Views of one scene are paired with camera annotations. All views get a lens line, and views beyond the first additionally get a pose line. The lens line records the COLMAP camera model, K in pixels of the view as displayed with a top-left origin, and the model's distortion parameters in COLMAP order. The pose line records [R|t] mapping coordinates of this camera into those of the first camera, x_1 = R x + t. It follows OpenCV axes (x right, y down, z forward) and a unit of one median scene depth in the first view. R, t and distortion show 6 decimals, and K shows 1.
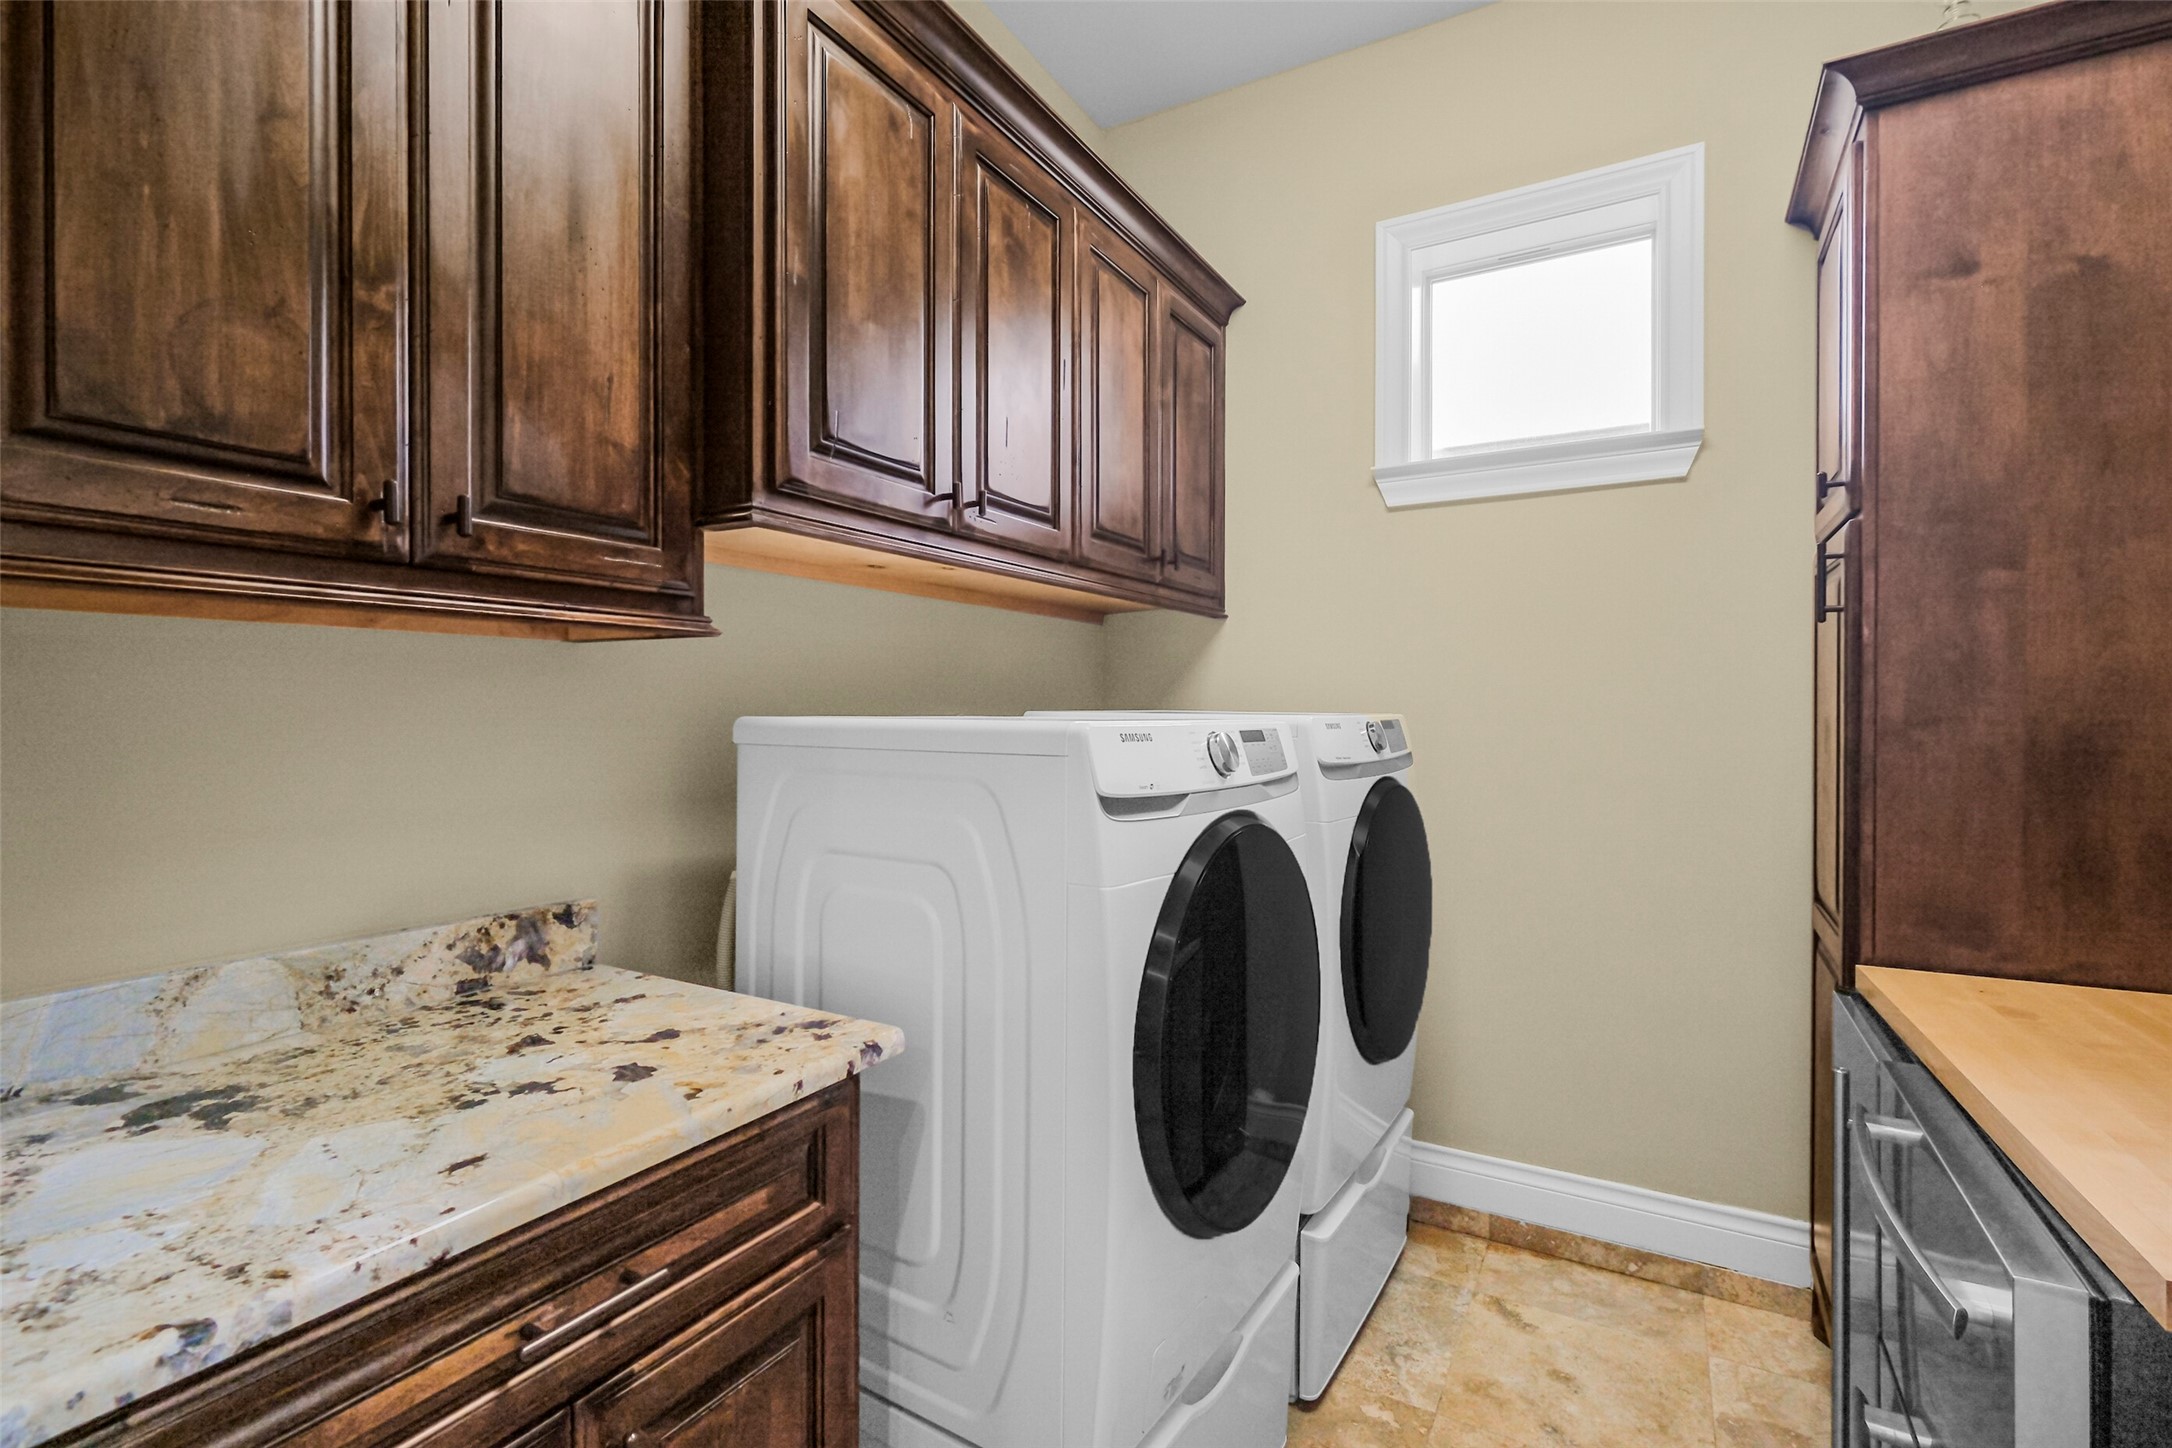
lens RADIAL K [[976.6, 0, 1075.7], [0, 976.6, 722.6], [0, 0, 1]] dist [-0.001071, 0.000188]
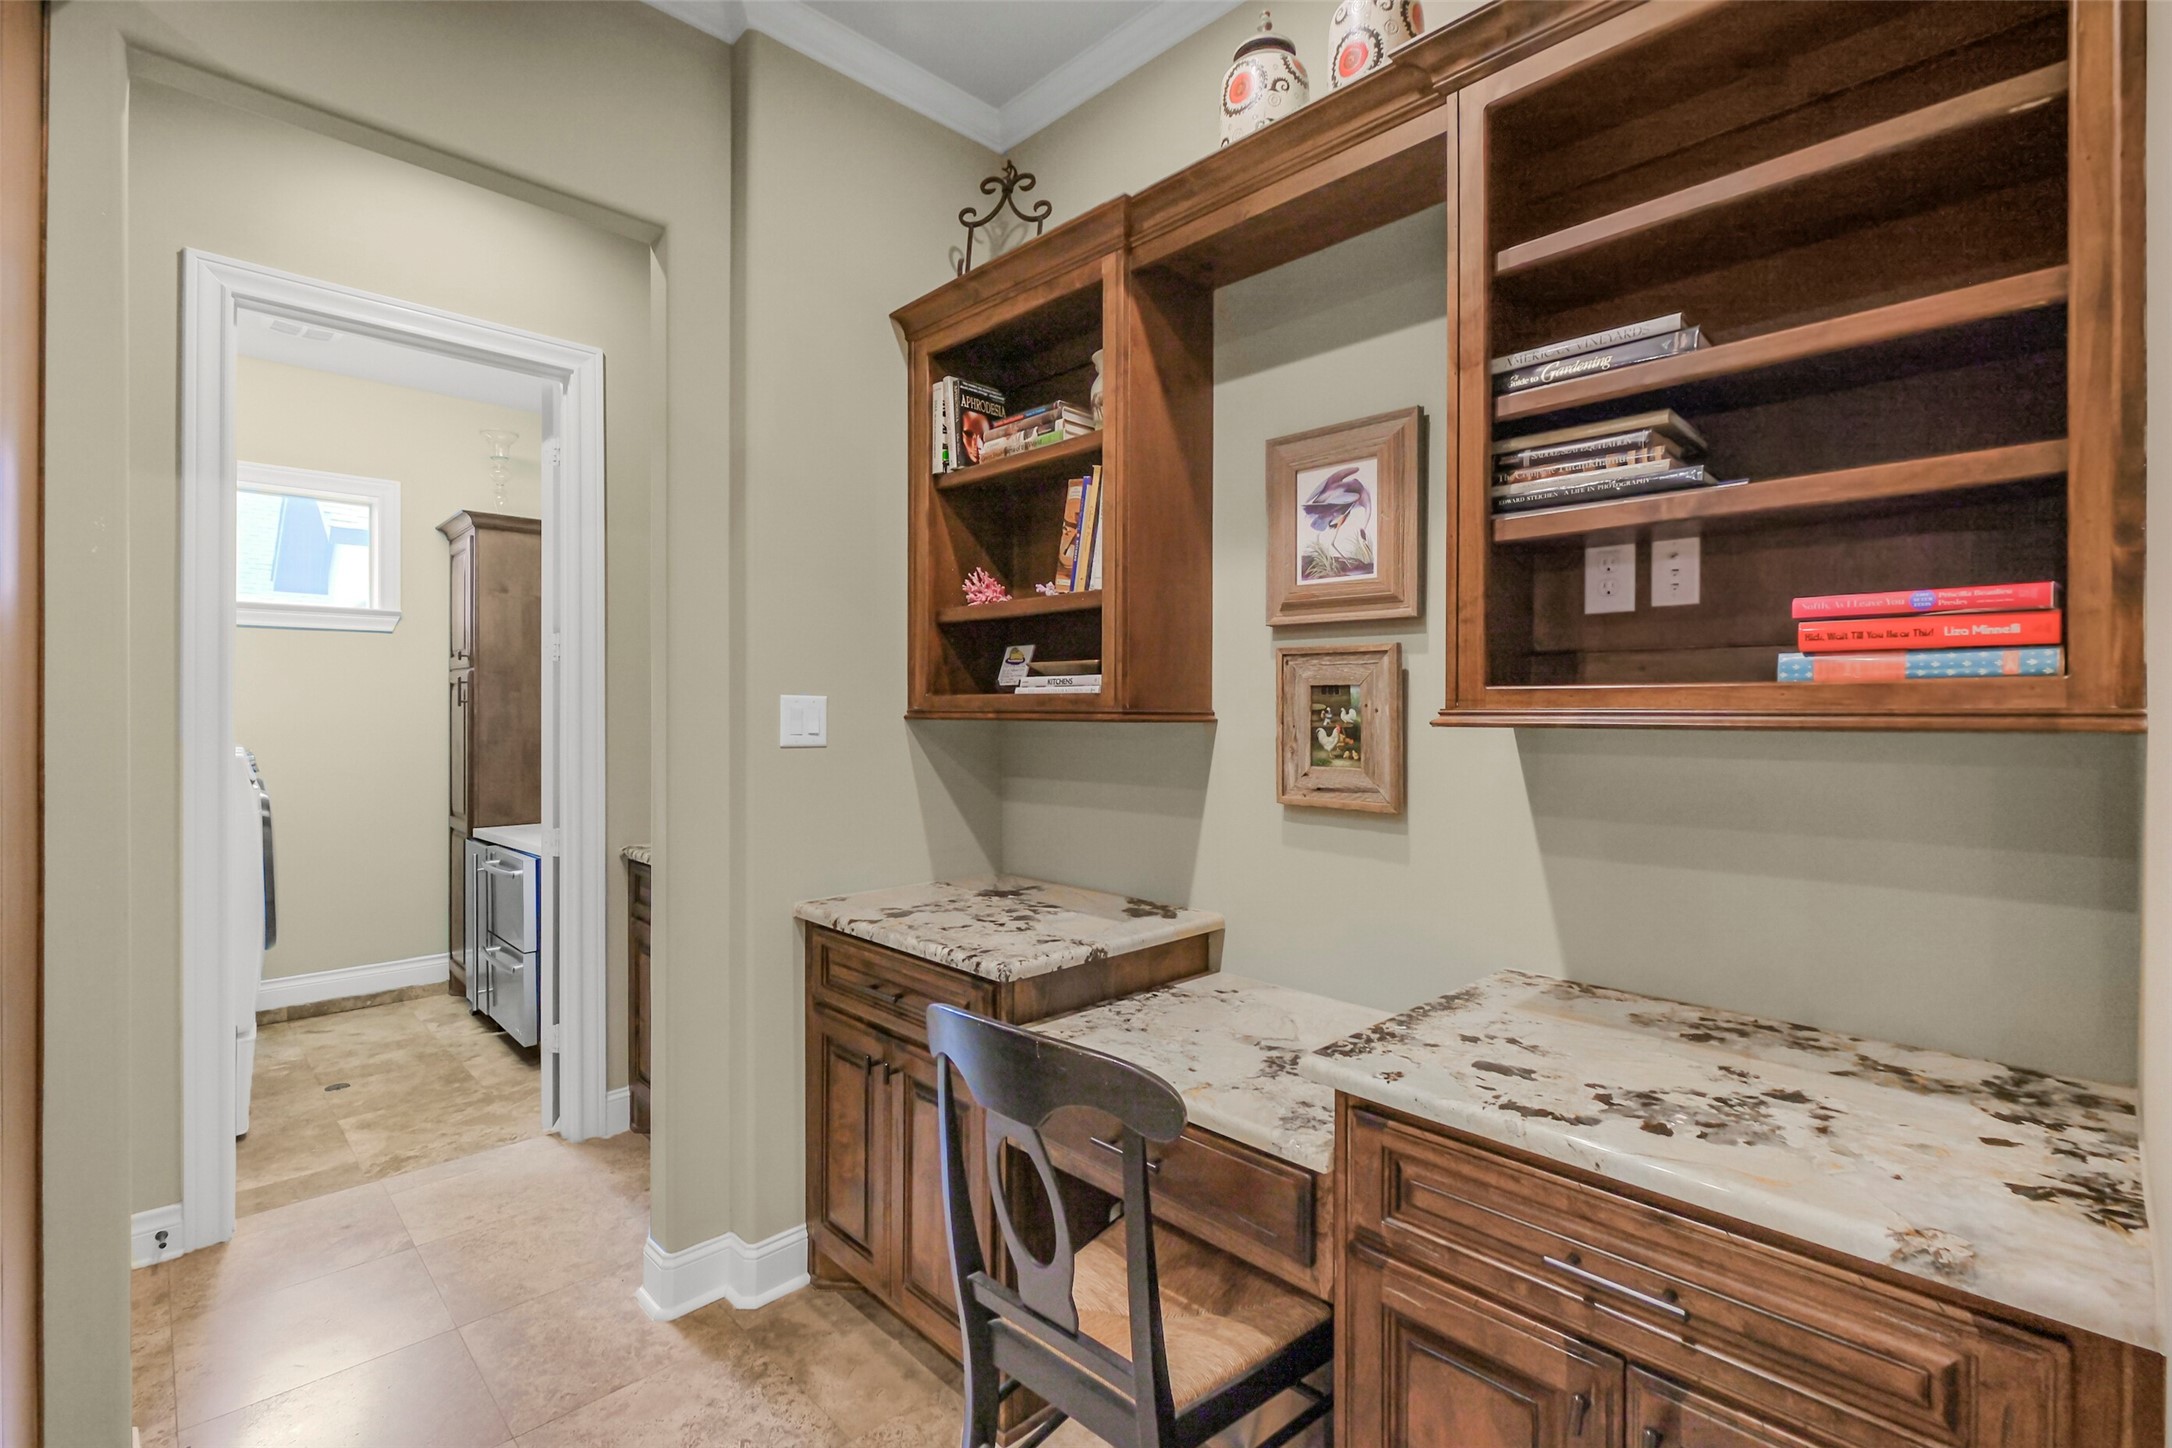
lens RADIAL K [[976.6, 0, 1075.7], [0, 976.6, 722.6], [0, 0, 1]] dist [-0.001071, 0.000188]
pose [[0.273267, -0.006539, 0.961916, -1.446175], [0.004205, 0.999975, 0.005603, -0.066038], [-0.961929, 0.002514, 0.273288, -1.456443]]
